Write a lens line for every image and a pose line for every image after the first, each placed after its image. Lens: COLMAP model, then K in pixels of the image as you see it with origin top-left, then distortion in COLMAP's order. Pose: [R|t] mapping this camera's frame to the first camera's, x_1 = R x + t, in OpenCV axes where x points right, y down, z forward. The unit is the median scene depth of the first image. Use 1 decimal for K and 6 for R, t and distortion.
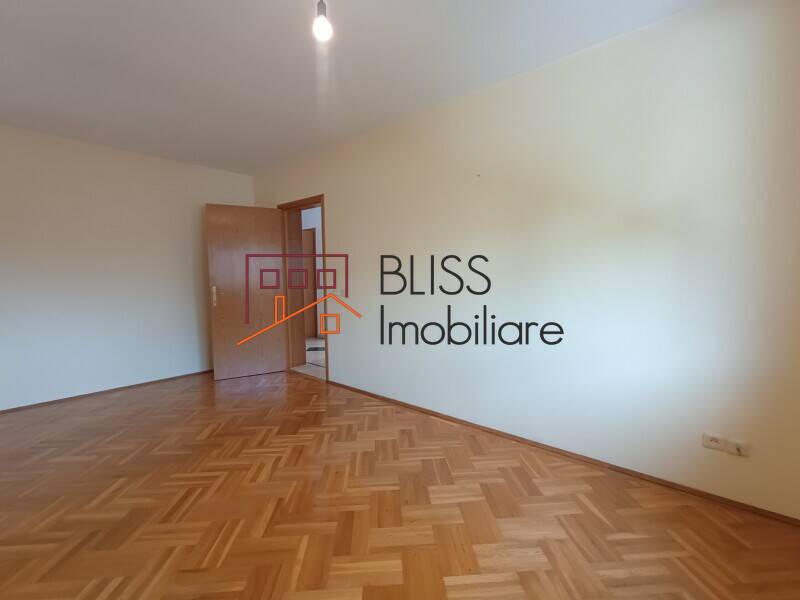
lens RADIAL K [[364.2, 0, 400.0], [0, 364.2, 300.0], [0, 0, 1]] dist [0.002950, 0.000939]
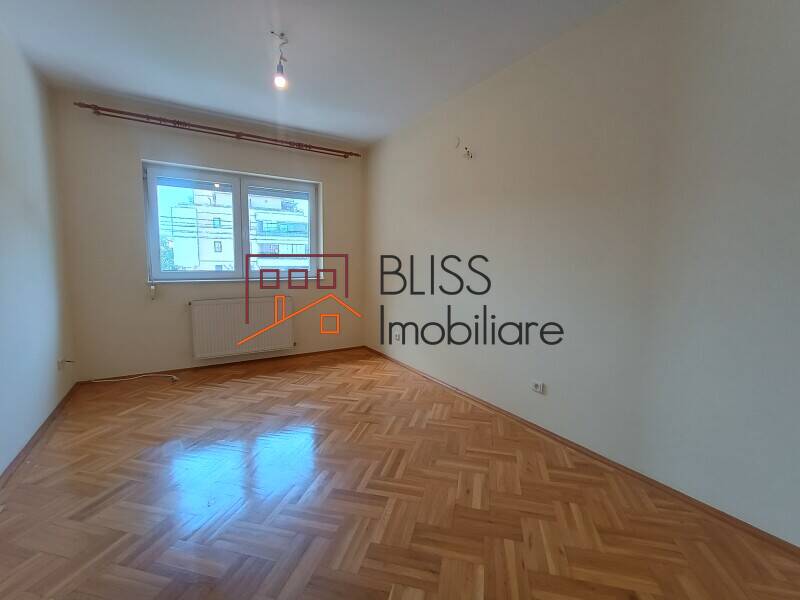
lens RADIAL K [[364.2, 0, 400.0], [0, 364.2, 300.0], [0, 0, 1]] dist [0.002950, 0.000939]
pose [[-0.953040, -0.029075, 0.301446, -0.915568], [0.022012, 0.986097, 0.164703, -0.092927], [-0.302044, 0.163604, -0.939150, 1.910996]]
